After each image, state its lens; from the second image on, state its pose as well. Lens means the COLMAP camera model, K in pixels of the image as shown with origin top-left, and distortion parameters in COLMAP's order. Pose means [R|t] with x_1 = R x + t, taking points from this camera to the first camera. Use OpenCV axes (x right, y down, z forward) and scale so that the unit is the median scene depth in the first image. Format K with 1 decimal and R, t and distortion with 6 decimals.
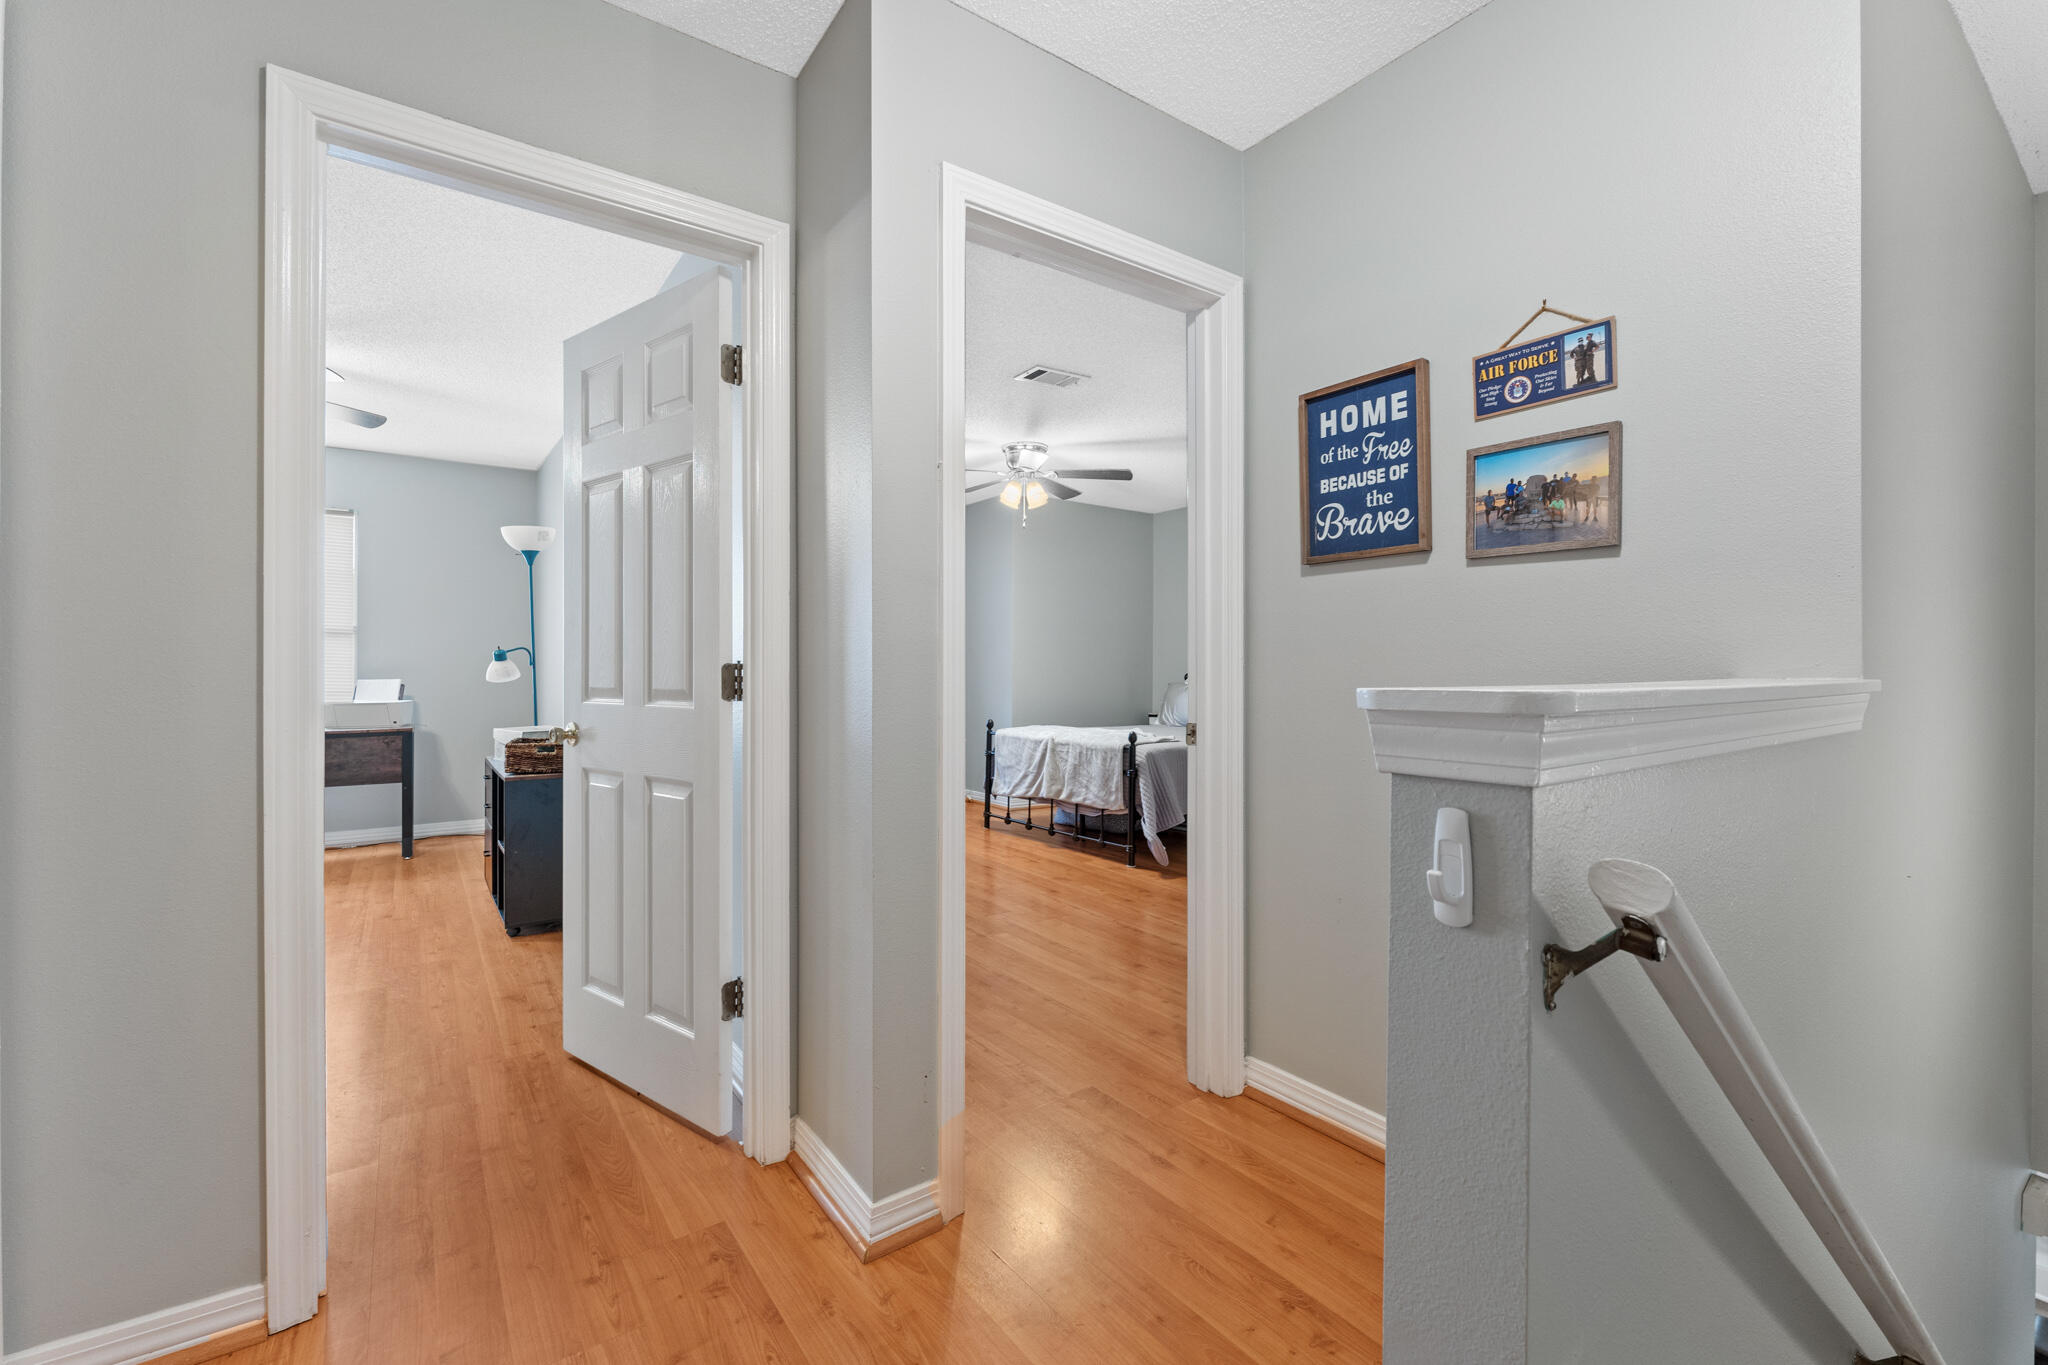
lens RADIAL K [[879.7, 0, 1018.9], [0, 879.7, 667.2], [0, 0, 1]] dist [-0.002681, -0.000201]
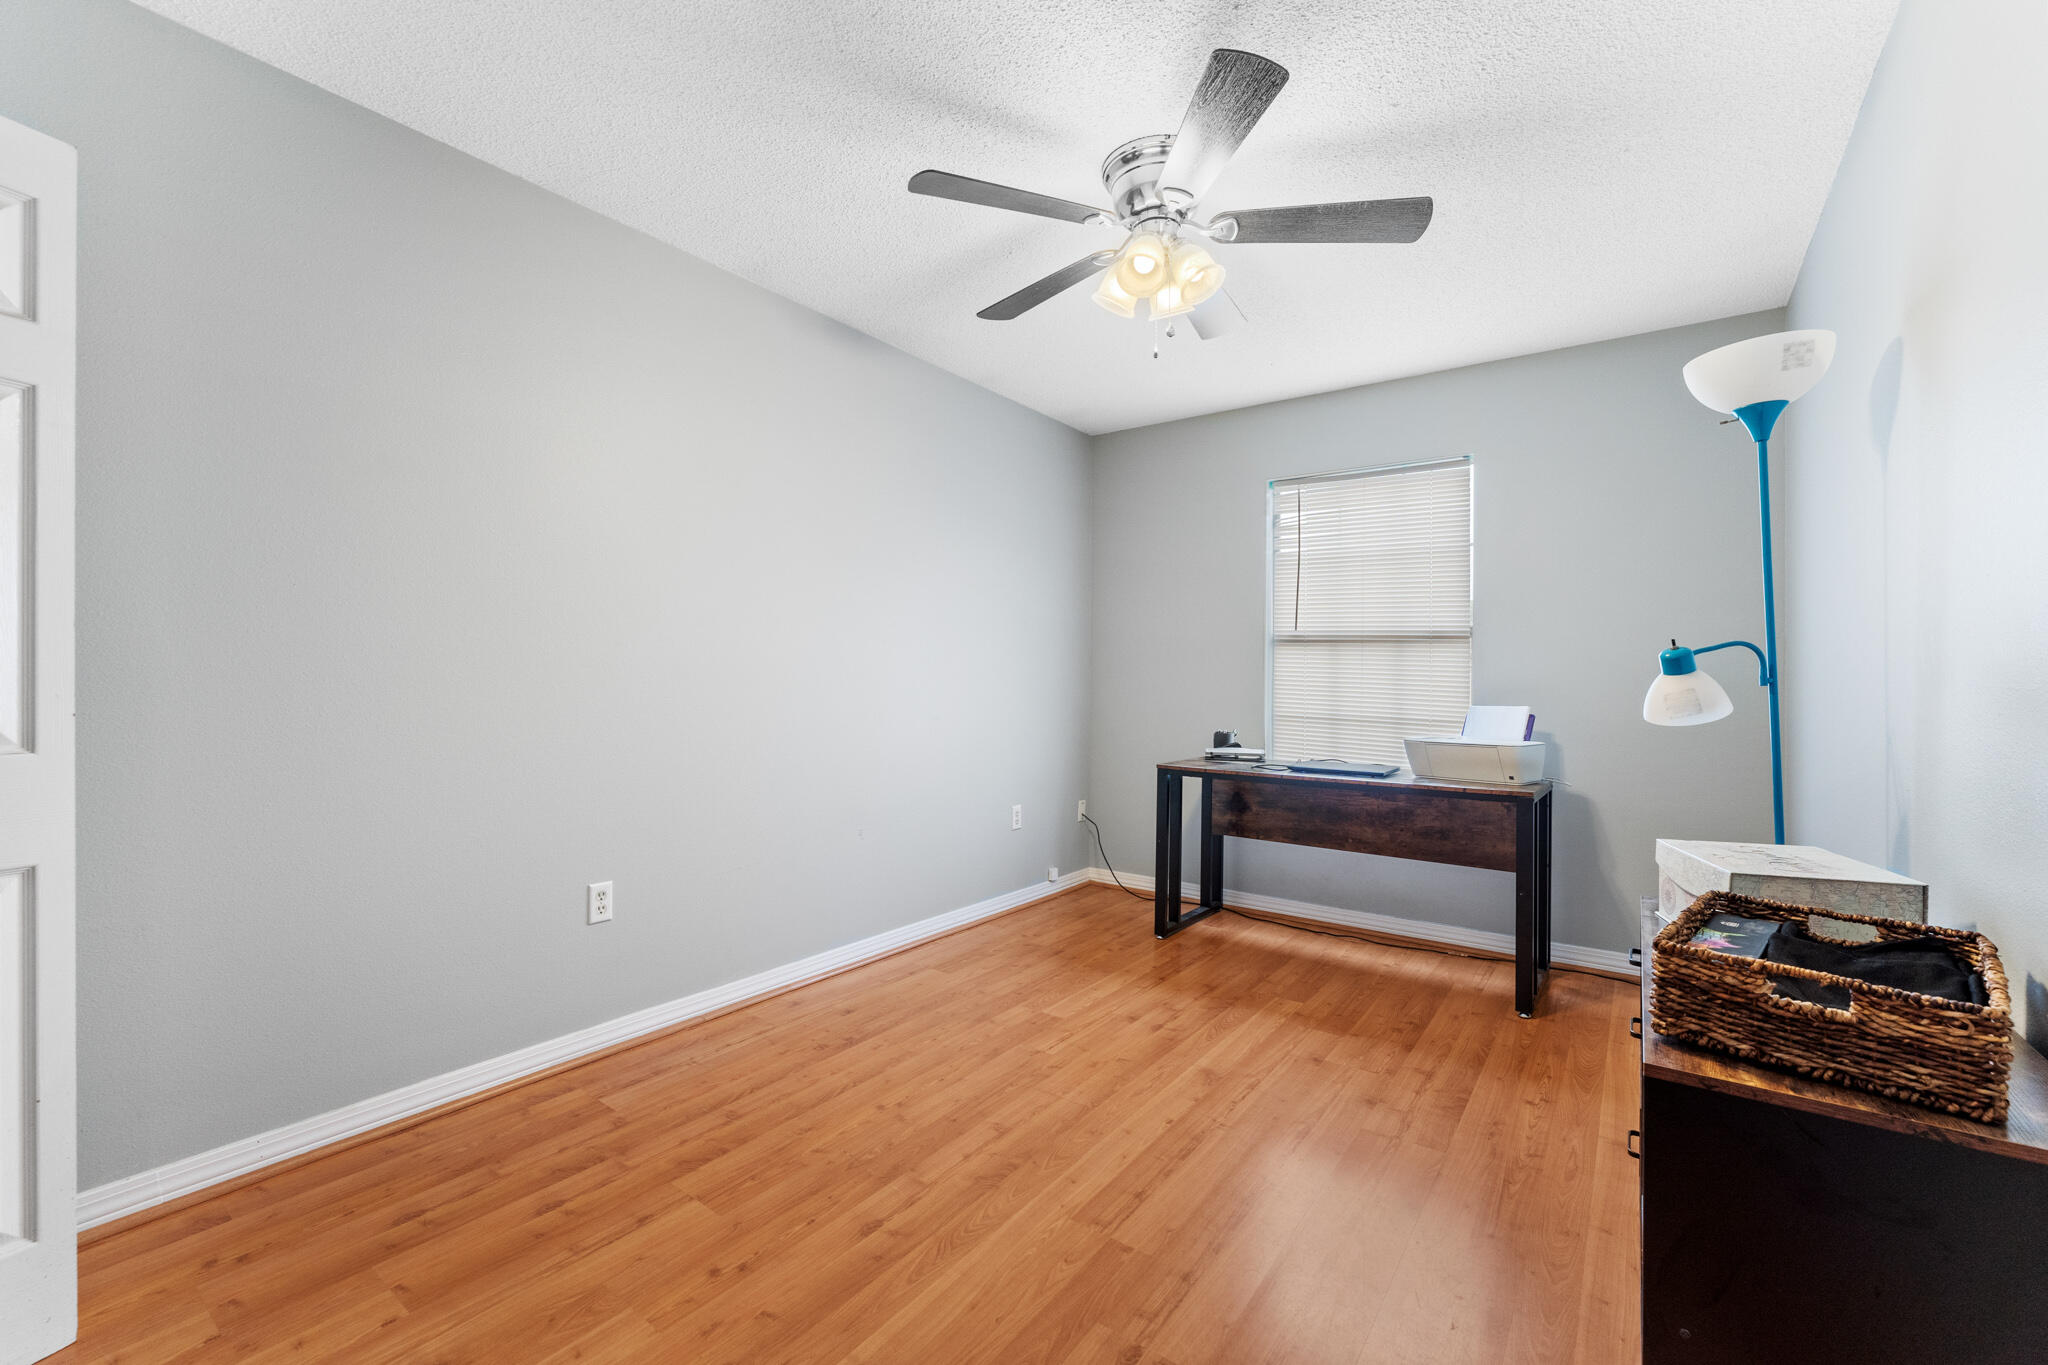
lens RADIAL K [[849.7, 0, 1024.0], [0, 849.7, 682.5], [0, 0, 1]] dist [-0.000275, -0.000063]
pose [[0.326540, -0.003734, -0.945176, -0.293196], [0.000489, 0.999993, -0.003781, -0.001840], [0.945183, 0.000772, 0.326539, 0.543719]]
